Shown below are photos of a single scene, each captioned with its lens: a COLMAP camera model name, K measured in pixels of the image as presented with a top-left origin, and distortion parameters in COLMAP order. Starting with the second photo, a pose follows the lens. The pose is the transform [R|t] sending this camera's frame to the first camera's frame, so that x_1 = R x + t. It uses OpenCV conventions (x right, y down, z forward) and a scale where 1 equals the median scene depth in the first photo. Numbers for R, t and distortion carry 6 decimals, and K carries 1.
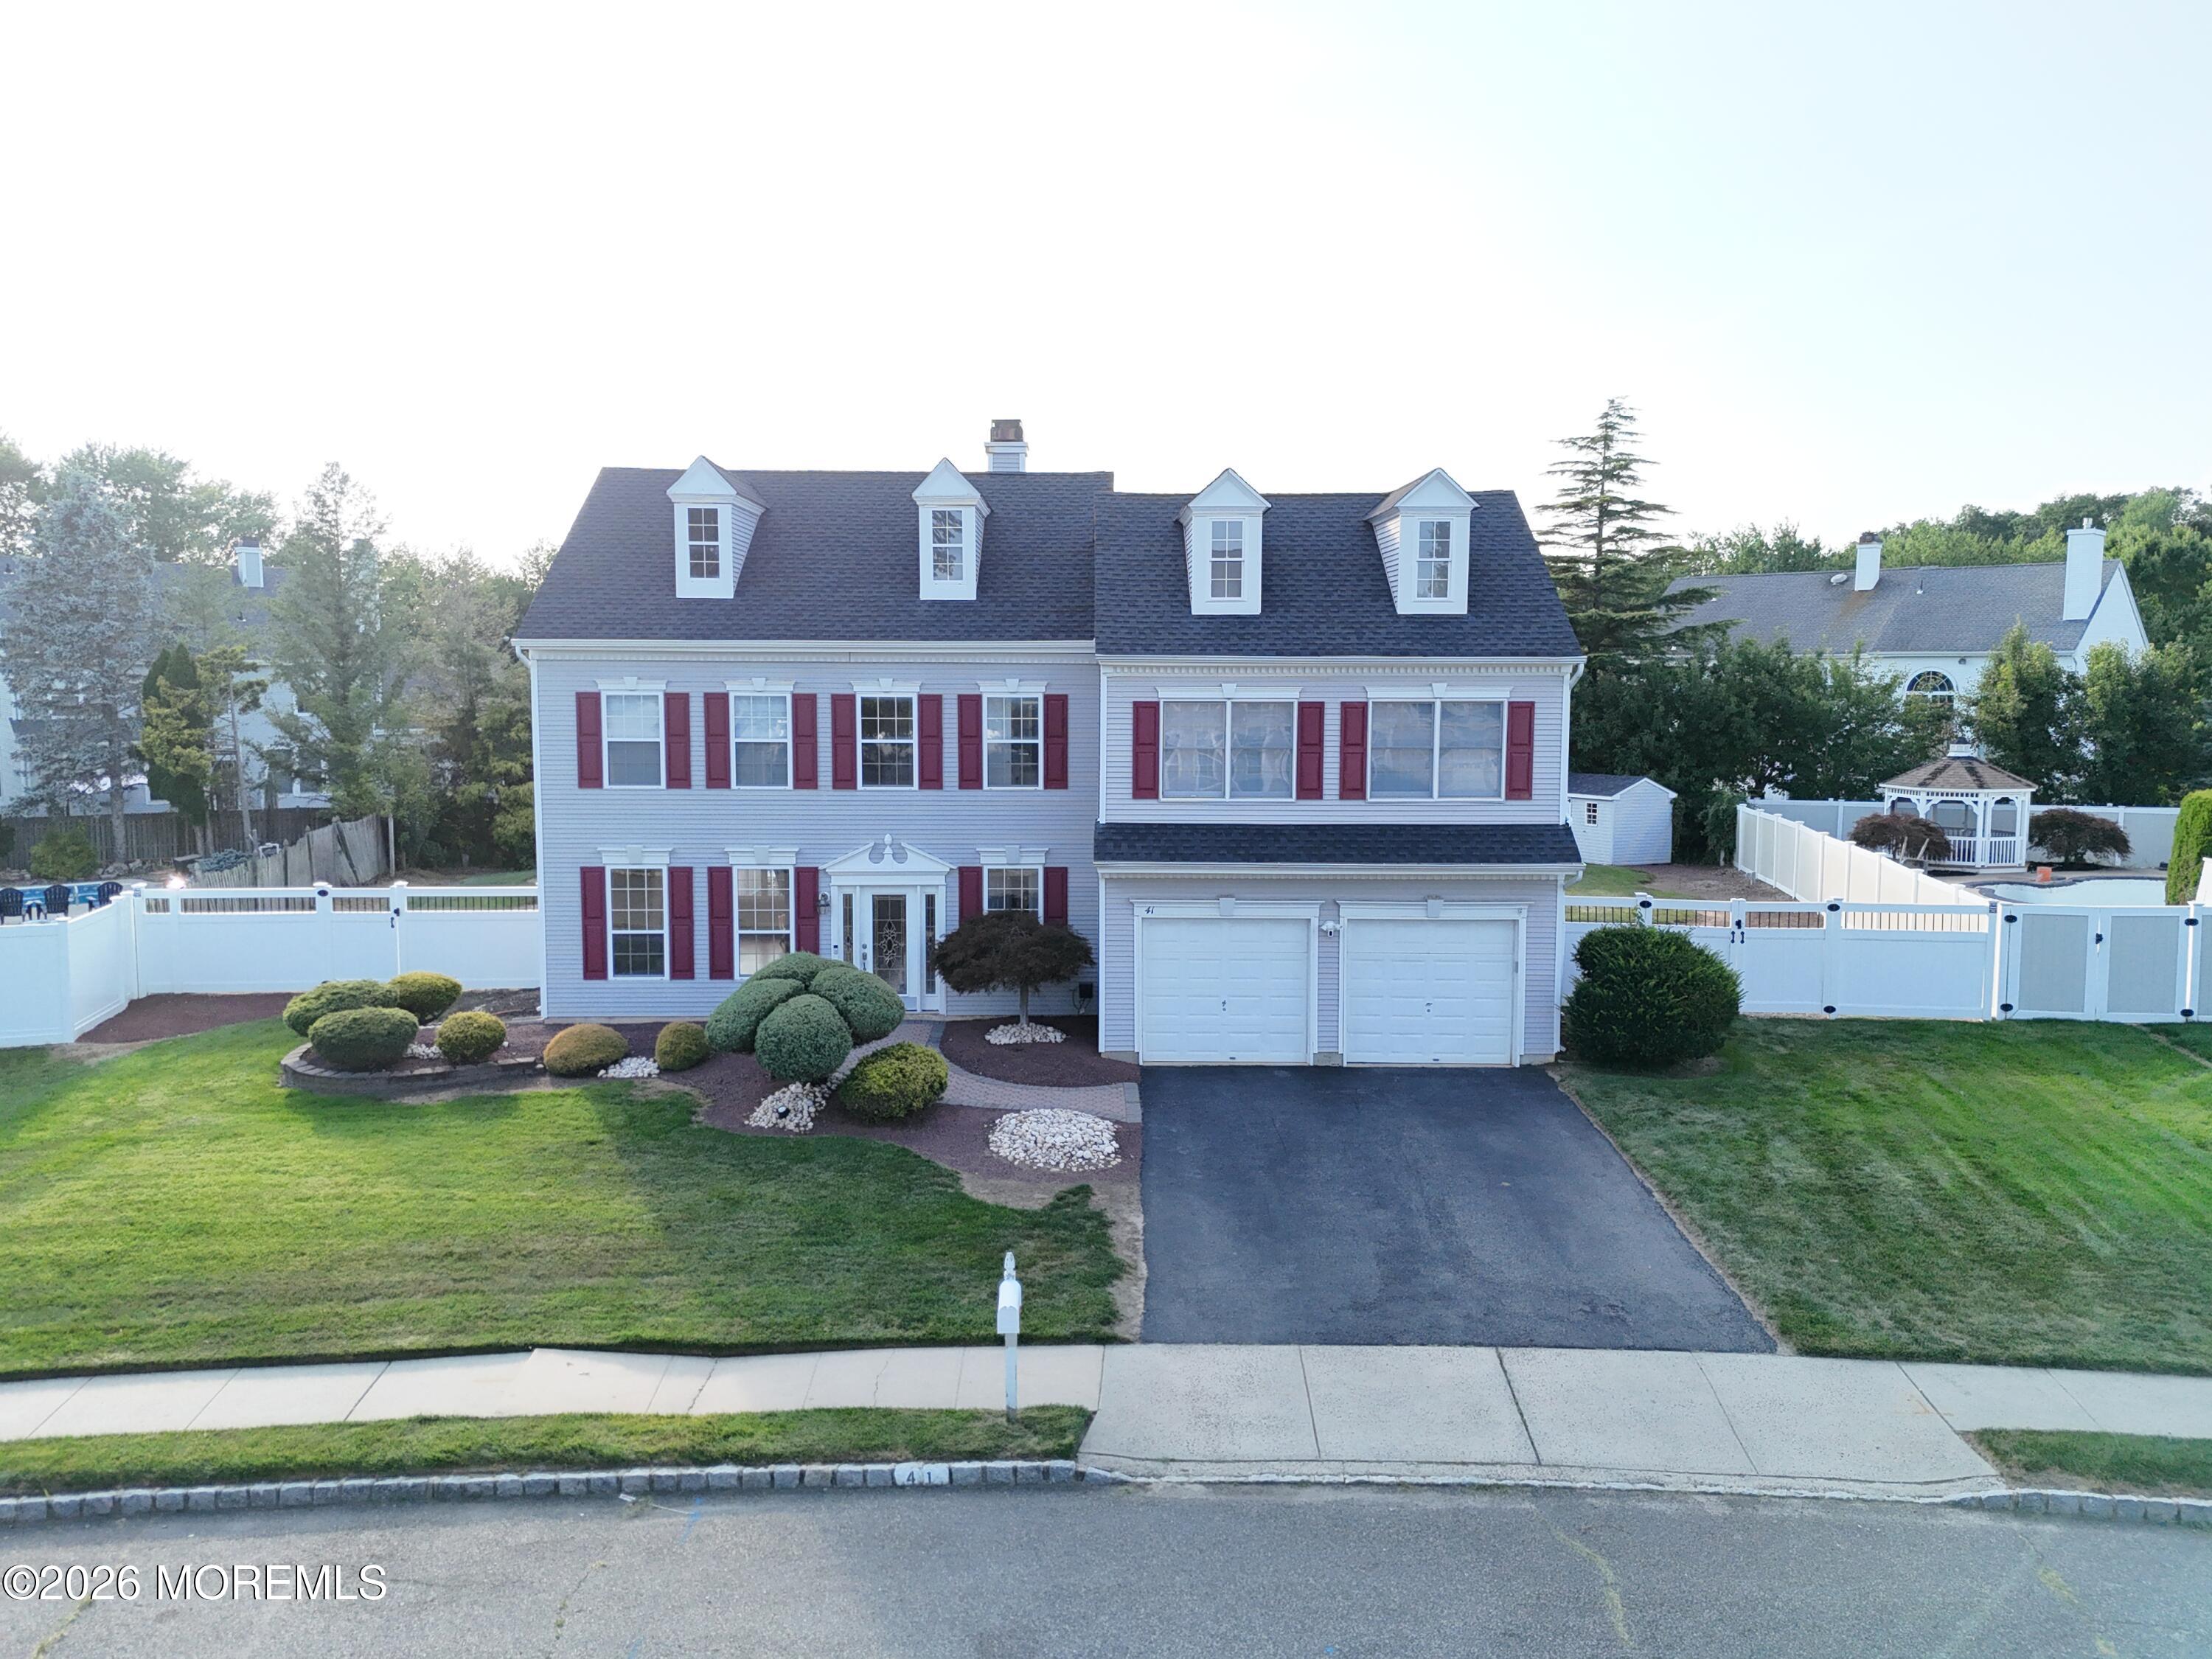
lens RADIAL K [[1627.0, 0, 1101.4], [0, 1627.0, 823.1], [0, 0, 1]] dist [0.070929, -0.062224]
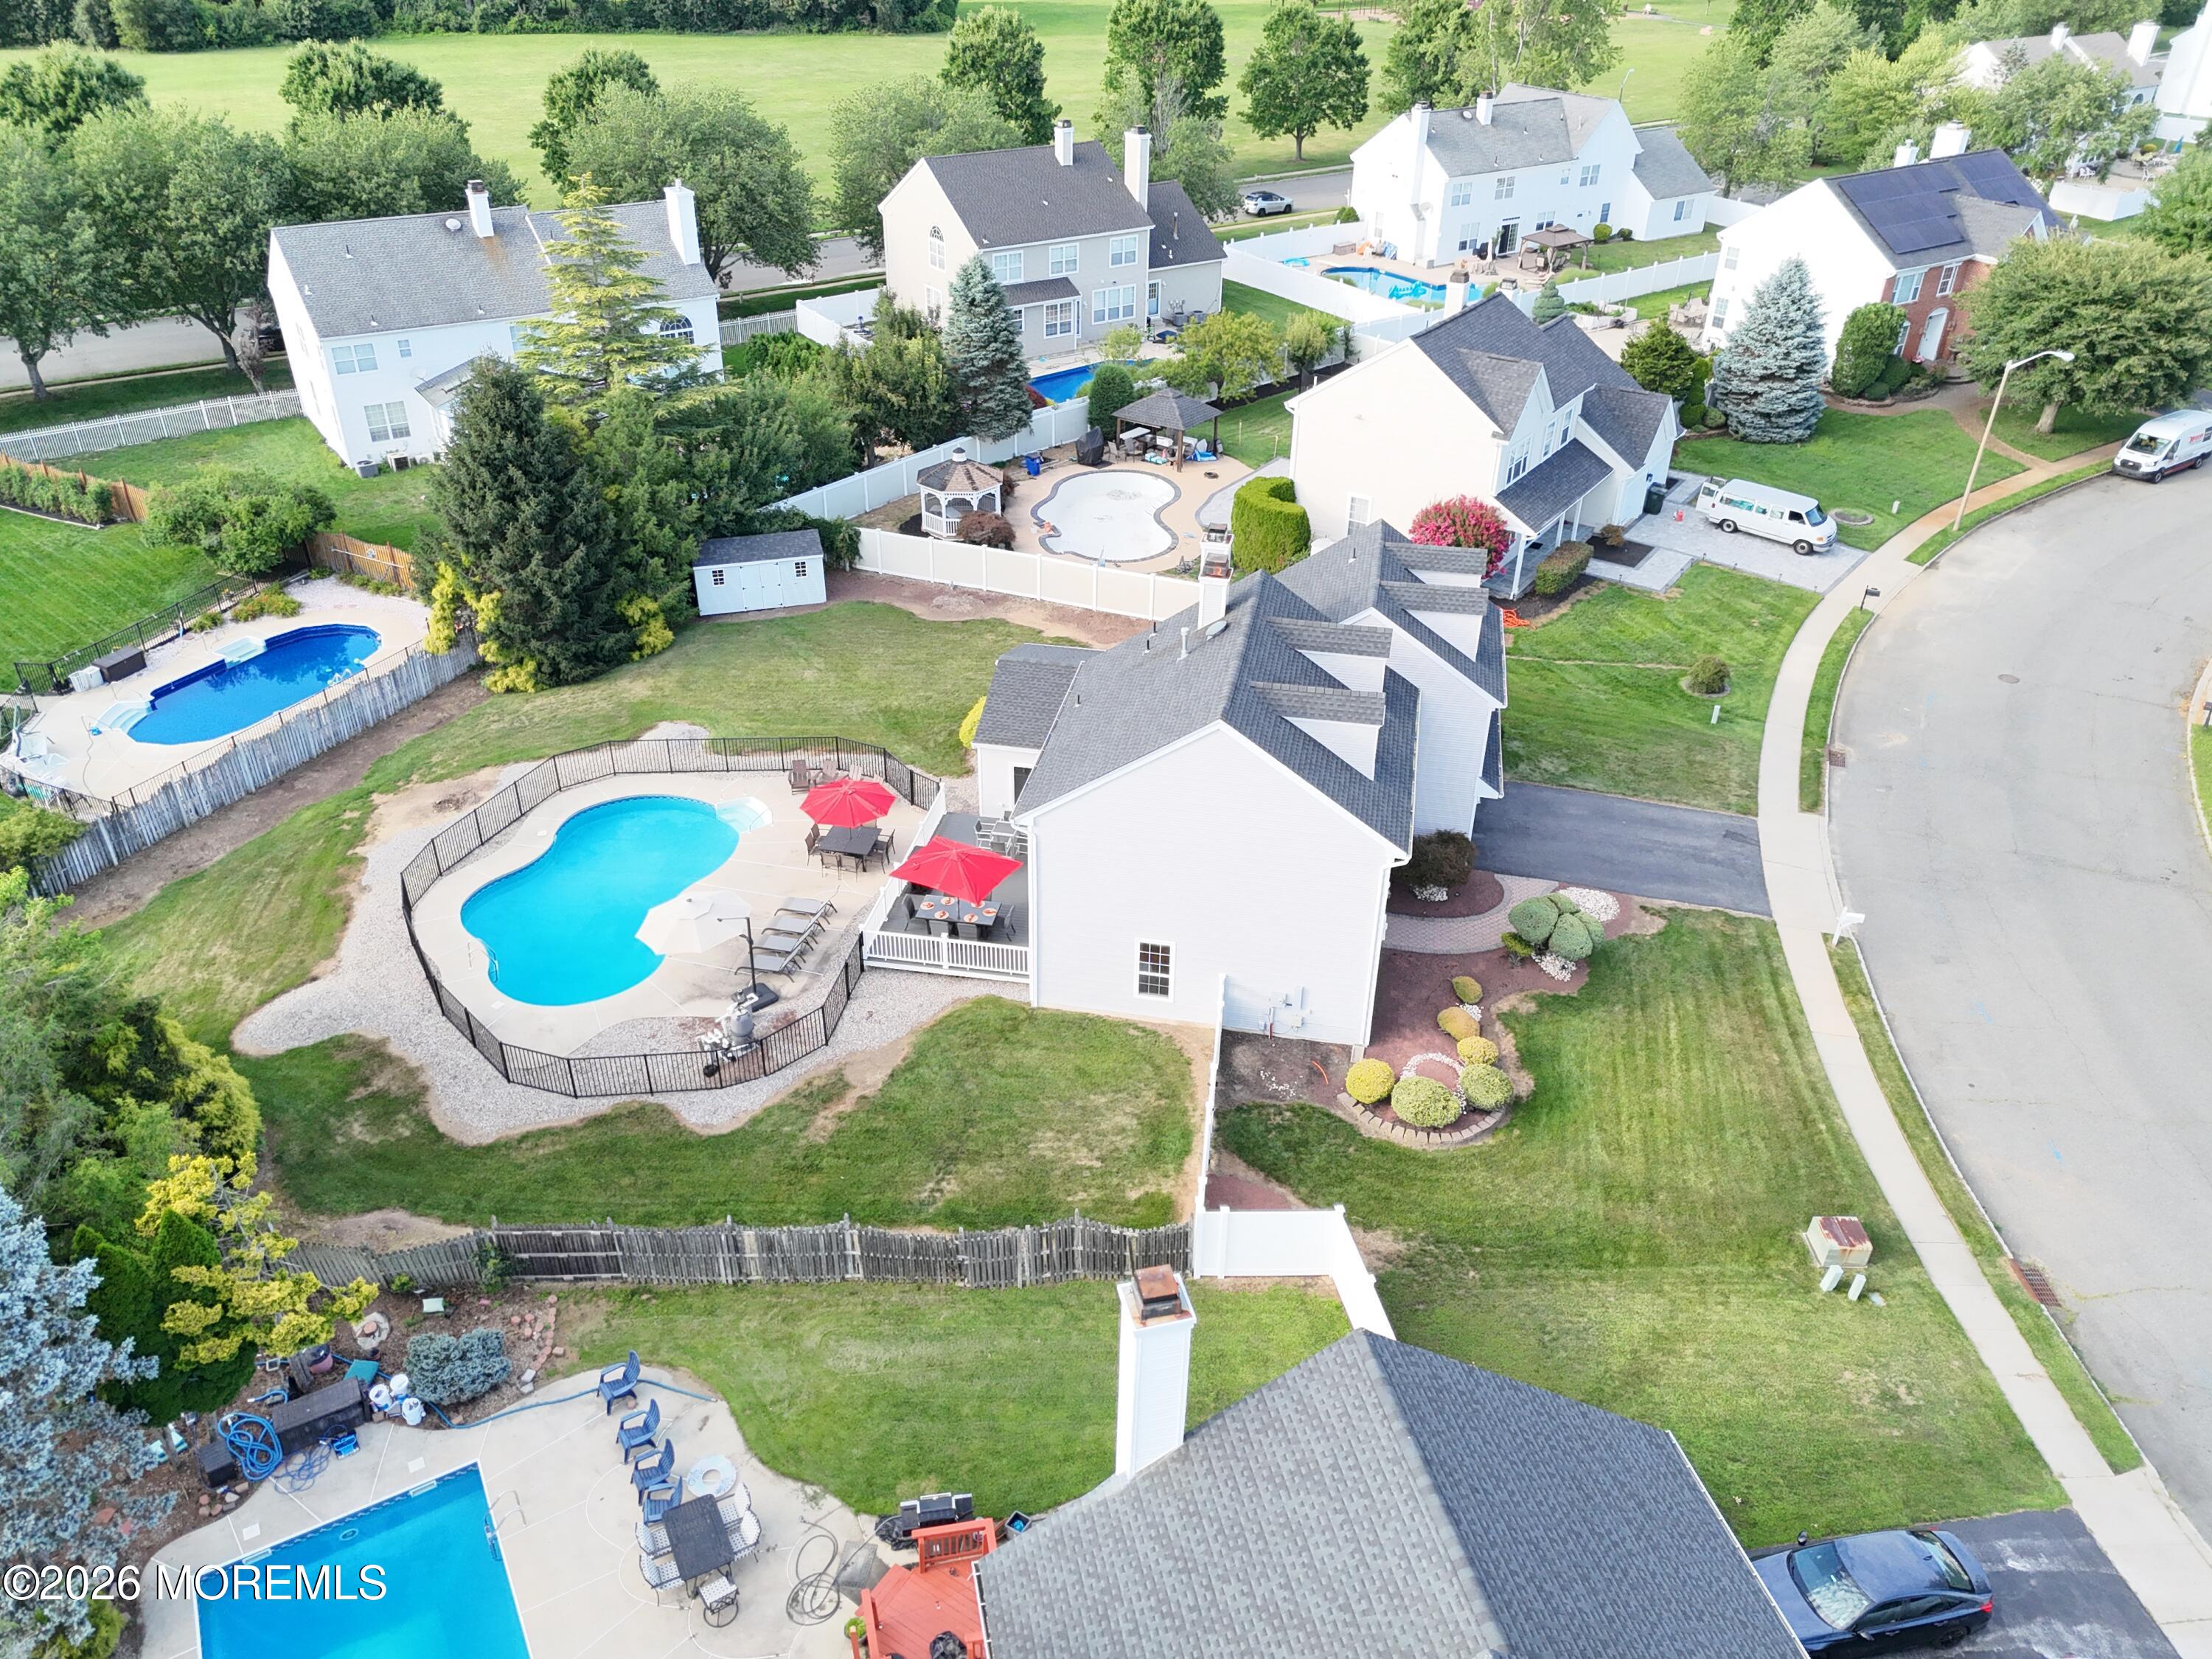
lens RADIAL K [[1624.8, 0, 1101.8], [0, 1624.8, 825.7], [0, 0, 1]] dist [0.077499, -0.072561]
pose [[0.193269, -0.515962, 0.834524, -1.826920], [0.079340, 0.855994, 0.510862, -1.029108], [-0.977933, -0.032522, 0.206373, 1.044228]]
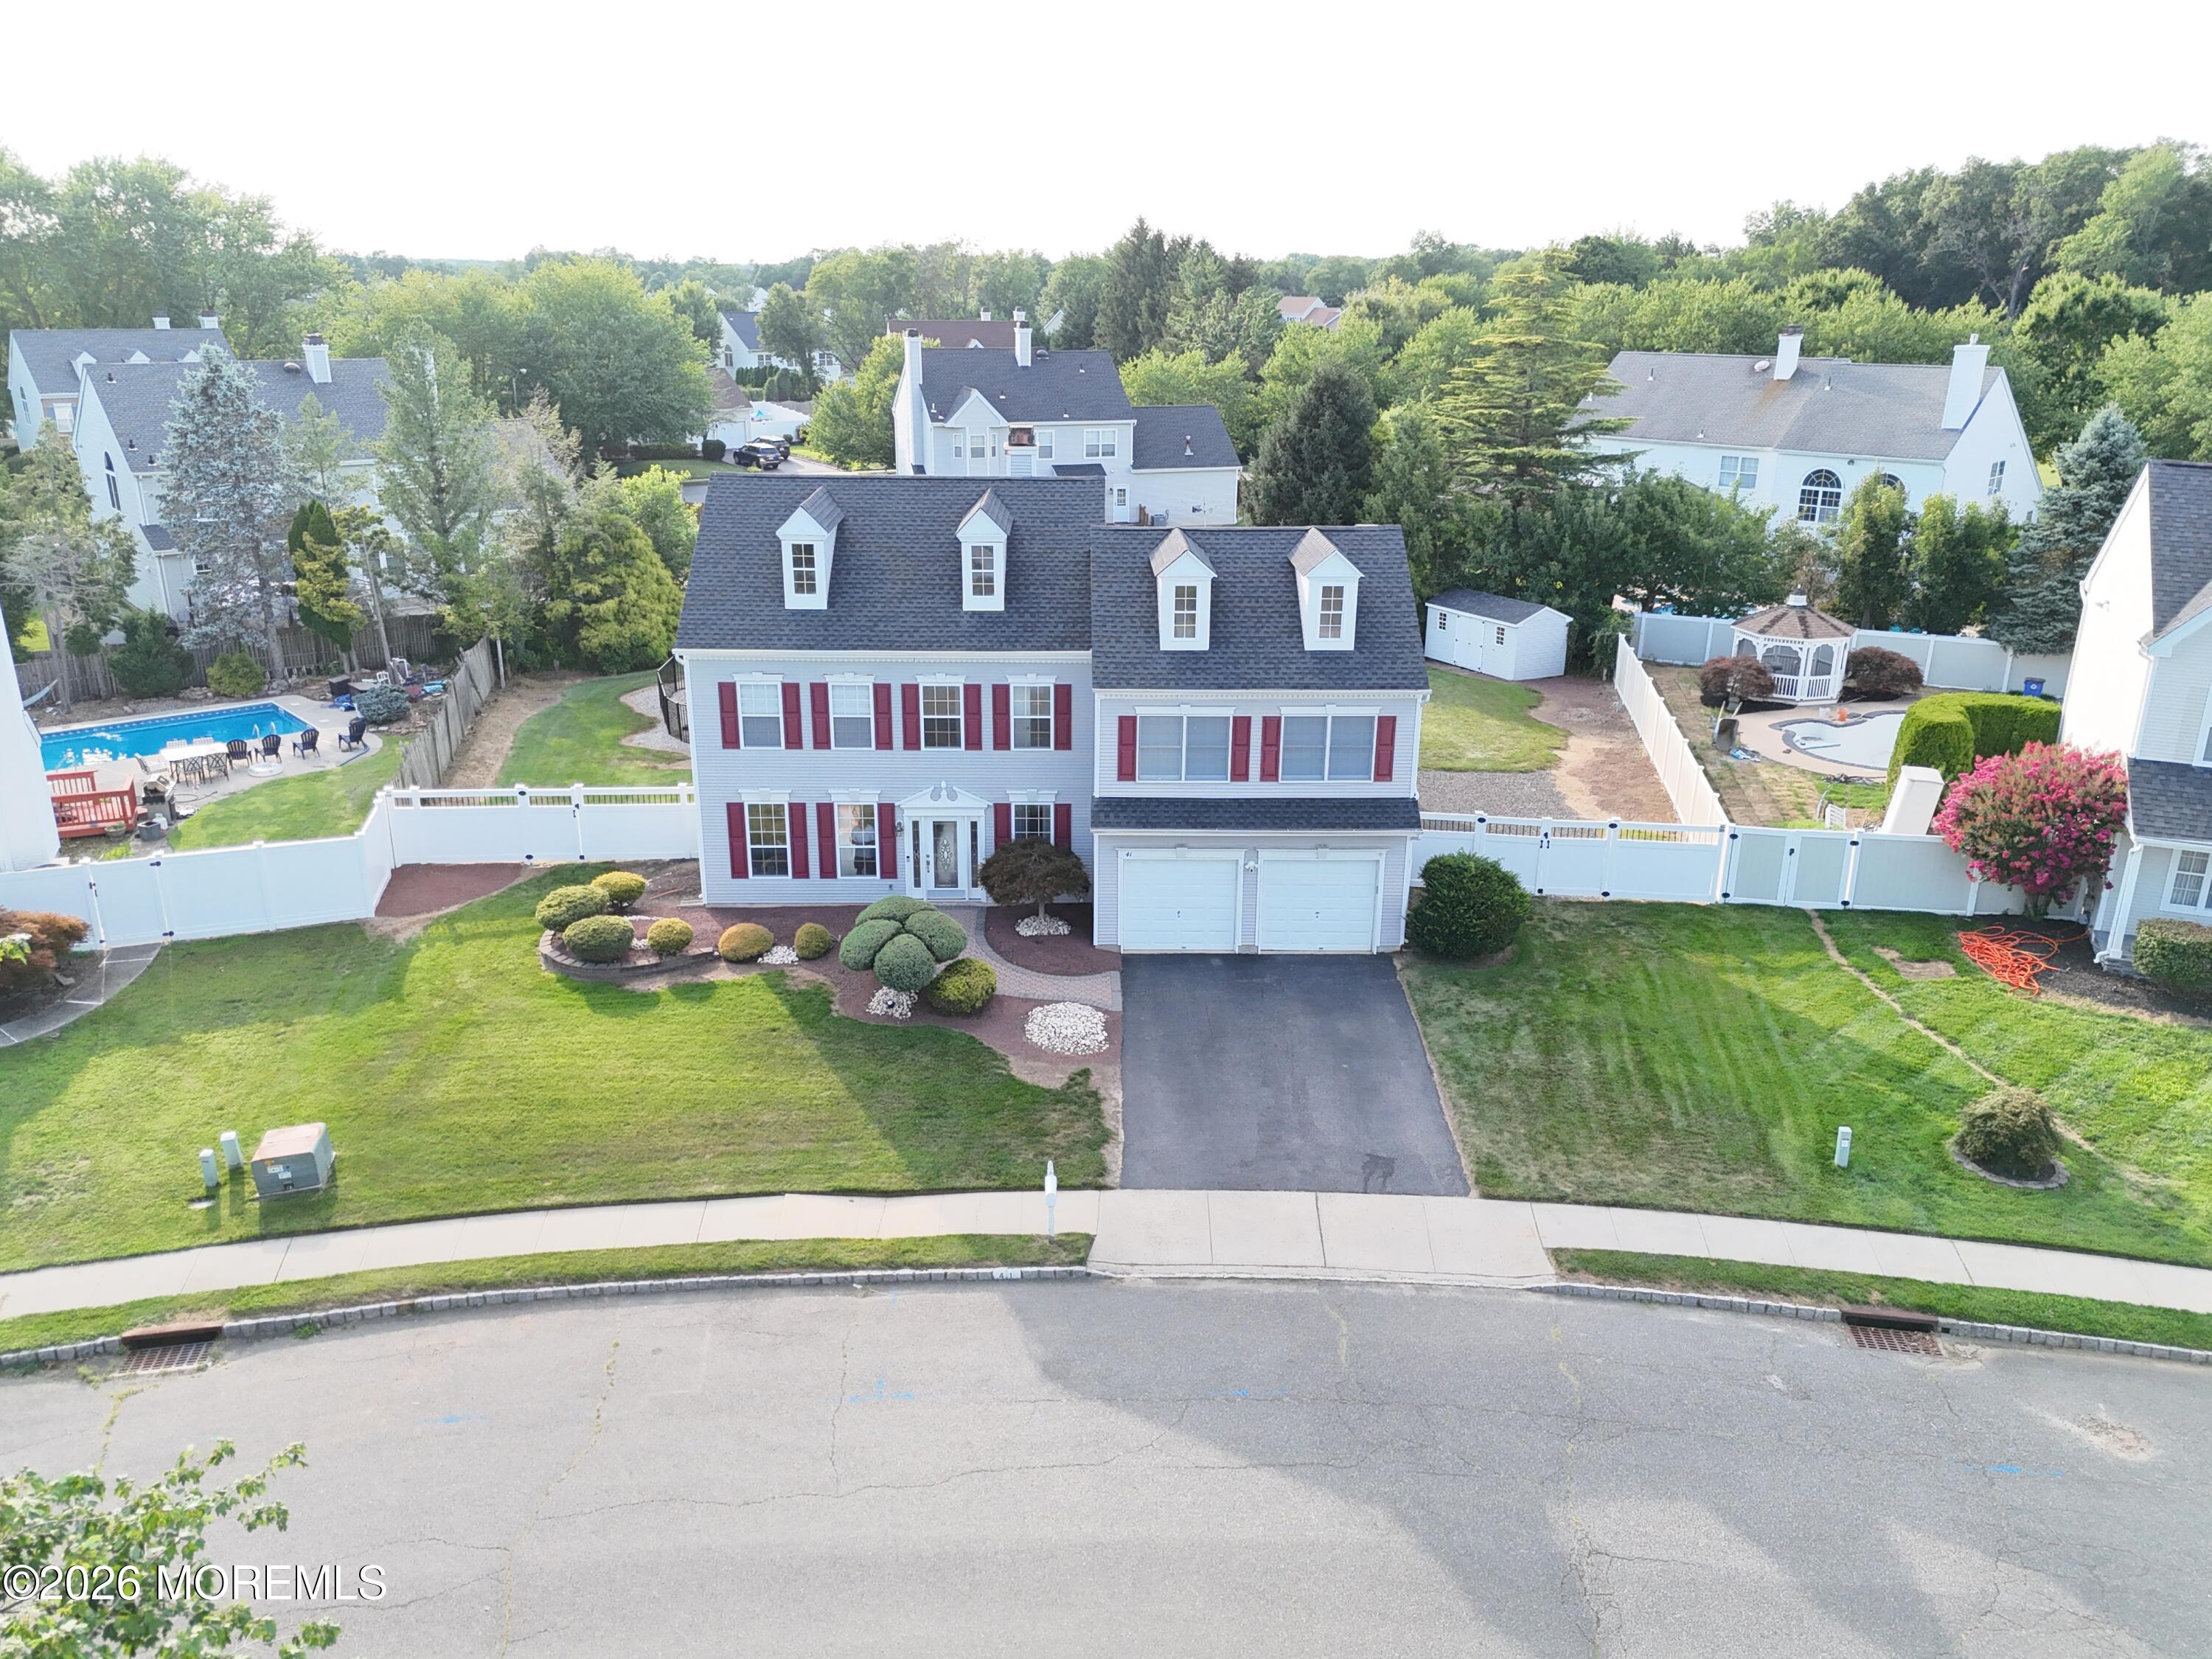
lens RADIAL K [[1624.8, 0, 1101.8], [0, 1624.8, 825.7], [0, 0, 1]] dist [0.077499, -0.072561]
pose [[0.999940, 0.002286, 0.010696, -0.010297], [-0.004678, 0.973346, 0.229295, -0.307656], [-0.009887, -0.229331, 0.973298, -0.415968]]
